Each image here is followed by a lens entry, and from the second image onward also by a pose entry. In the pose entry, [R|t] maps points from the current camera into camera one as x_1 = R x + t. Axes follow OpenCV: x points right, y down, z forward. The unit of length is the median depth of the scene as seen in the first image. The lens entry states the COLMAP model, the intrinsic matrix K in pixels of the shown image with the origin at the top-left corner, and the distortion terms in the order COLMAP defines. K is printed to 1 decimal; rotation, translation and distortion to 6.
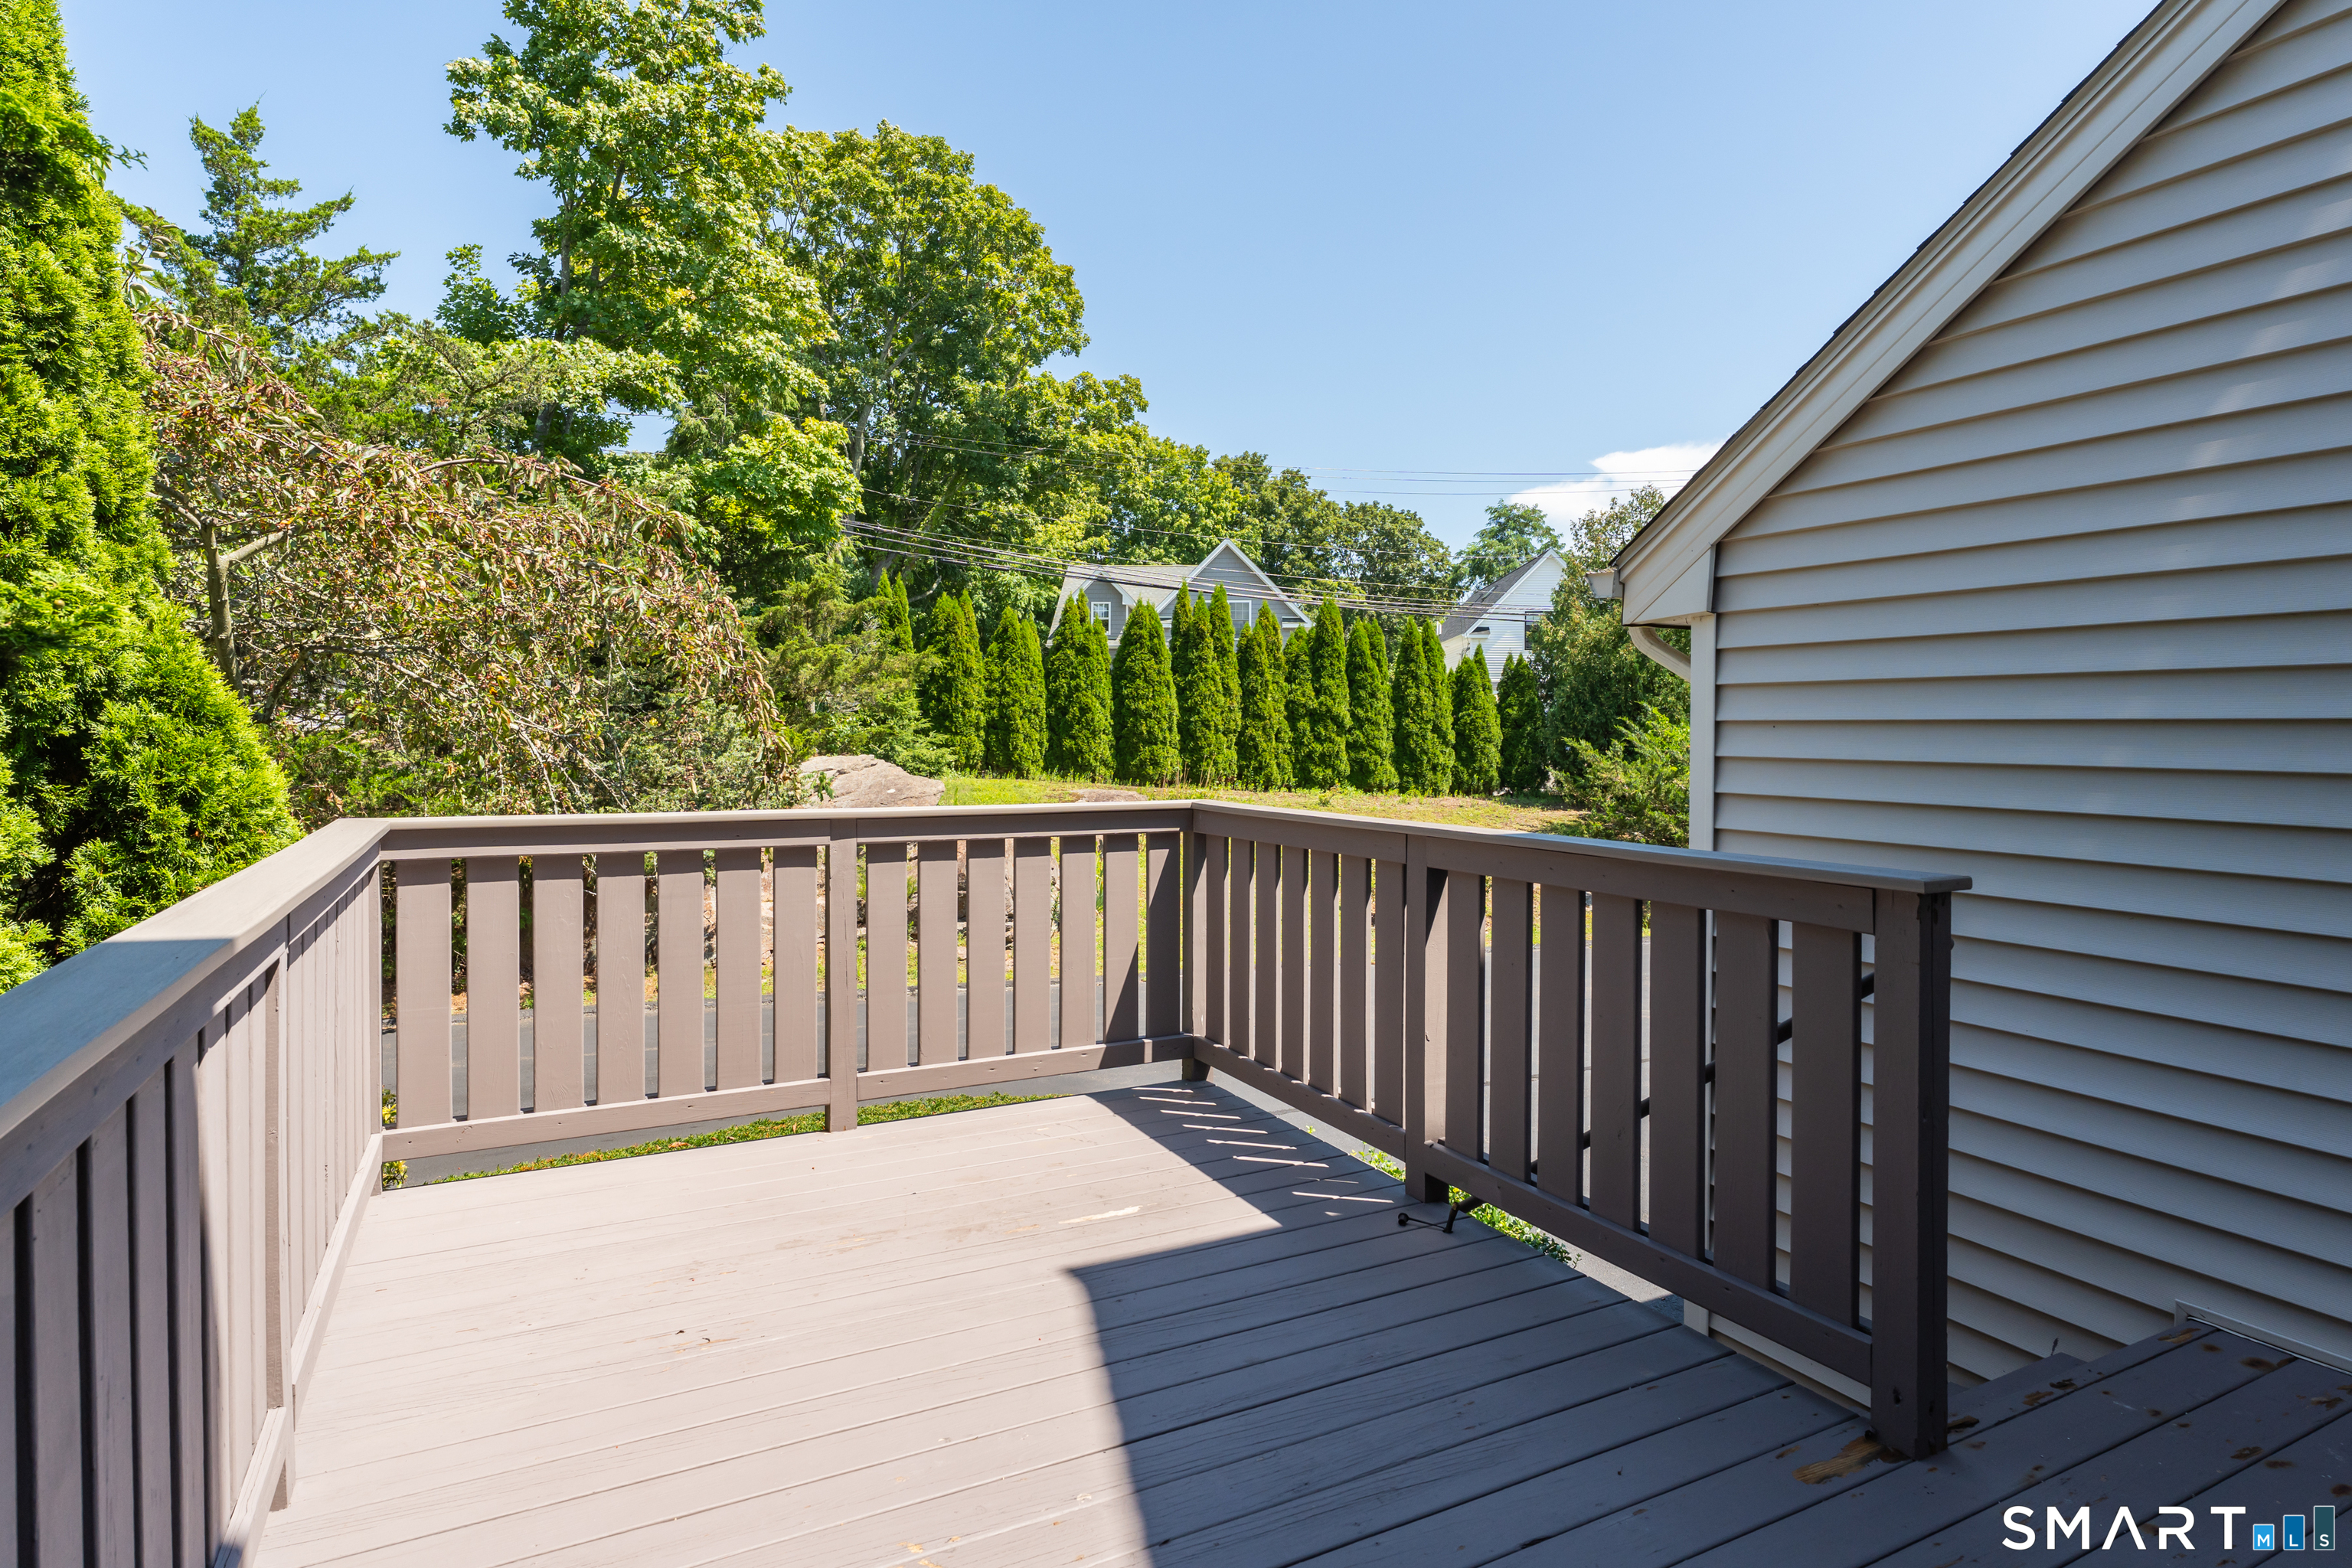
lens RADIAL K [[1275.5, 0, 1250.7], [0, 1275.5, 730.1], [0, 0, 1]] dist [0.004191, -0.000192]
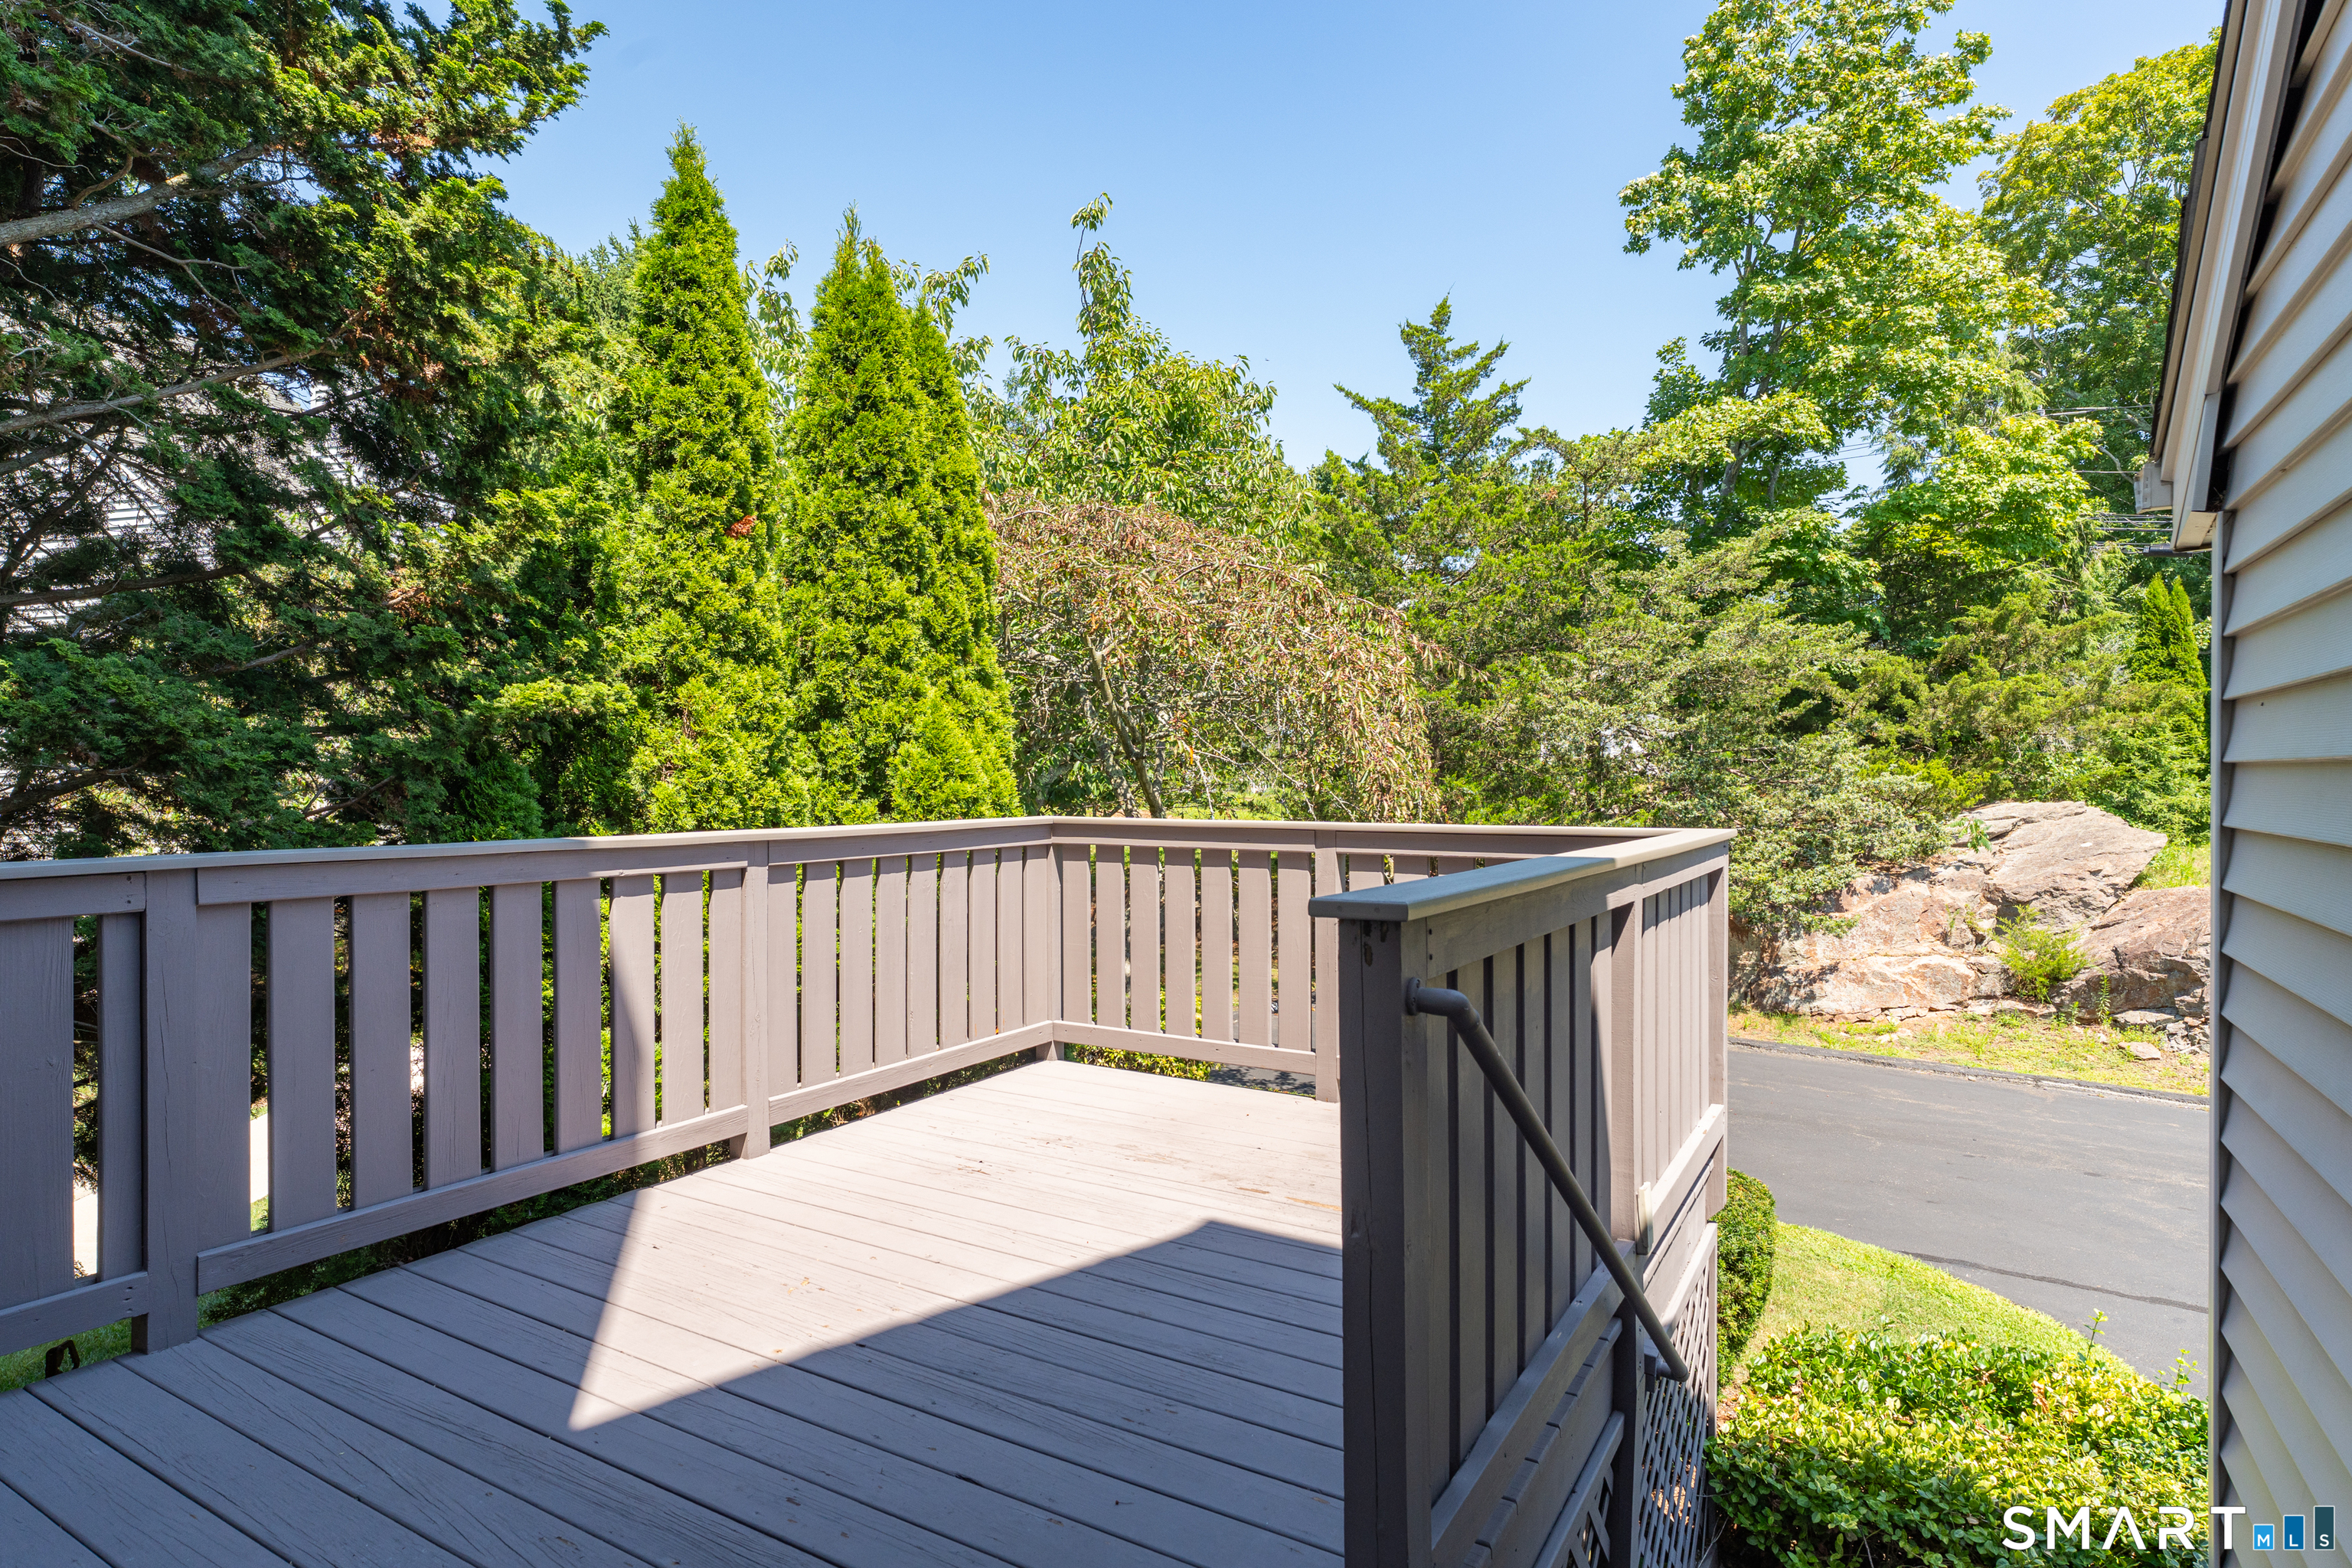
lens RADIAL K [[1275.5, 0, 1185.7], [0, 1275.5, 787.3], [0, 0, 1]] dist [0.004191, -0.000192]
pose [[0.503690, 0.002287, -0.863882, 0.214630], [0.003438, 0.999983, 0.004651, 0.007897], [0.863878, -0.005313, 0.503674, 0.106600]]
